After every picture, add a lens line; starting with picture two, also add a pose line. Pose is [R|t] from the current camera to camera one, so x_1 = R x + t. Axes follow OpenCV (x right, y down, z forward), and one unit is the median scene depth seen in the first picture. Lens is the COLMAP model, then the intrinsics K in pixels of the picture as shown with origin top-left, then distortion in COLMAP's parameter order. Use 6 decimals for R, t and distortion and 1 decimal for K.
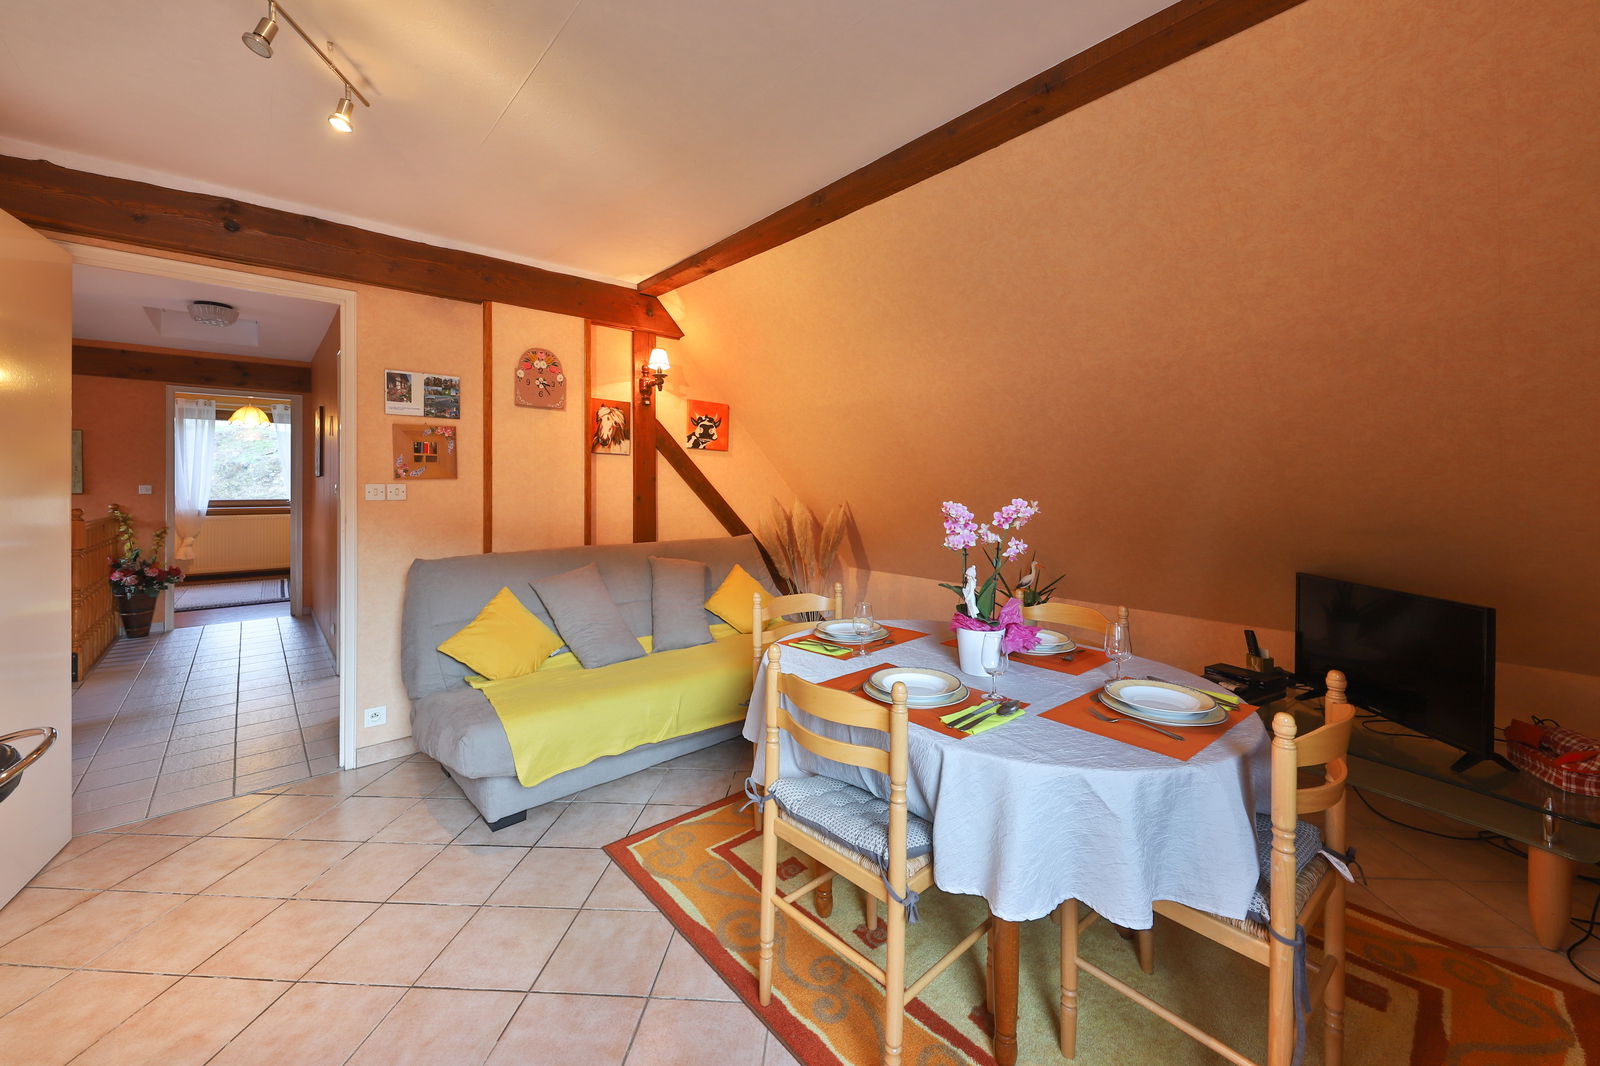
lens RADIAL K [[619.7, 0, 793.8], [0, 619.7, 486.7], [0, 0, 1]] dist [-0.002128, -0.000243]
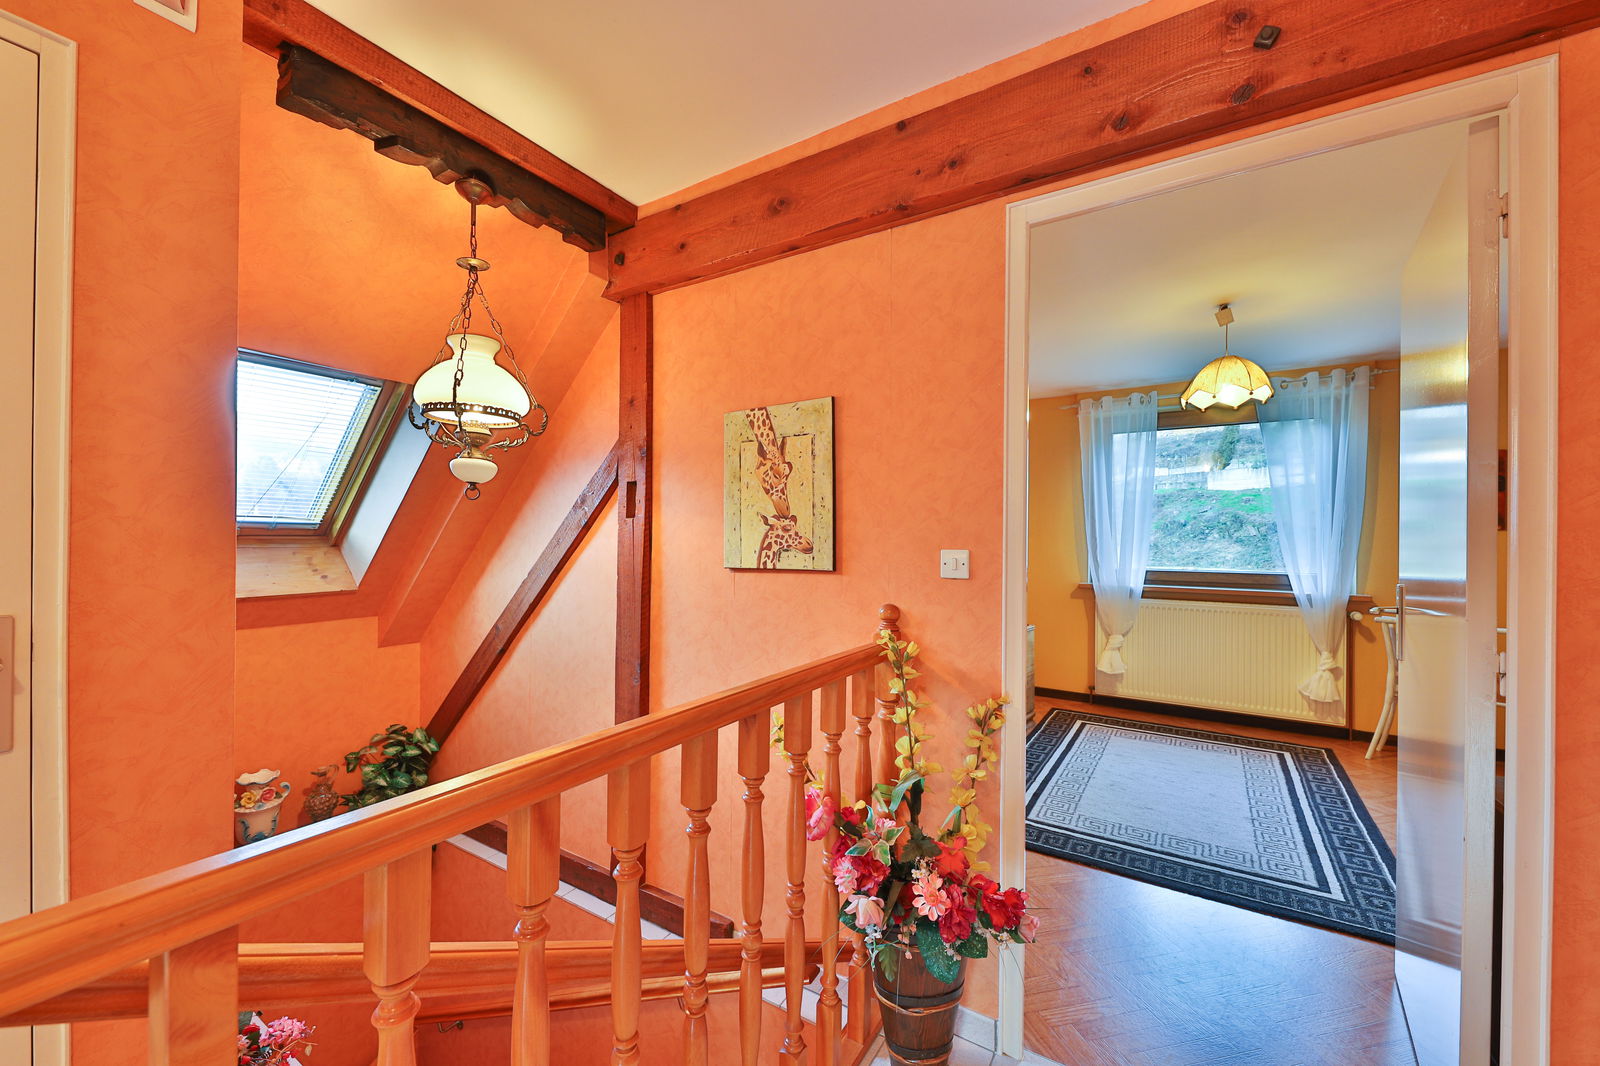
lens RADIAL K [[617.4, 0, 800.0], [0, 617.4, 533.0], [0, 0, 1]] dist [0.000678, 0.000001]
pose [[0.287431, -0.006025, -0.957782, -0.507516], [-0.010439, 0.999901, -0.009422, -0.004218], [0.957745, 0.012707, 0.287339, 0.546871]]
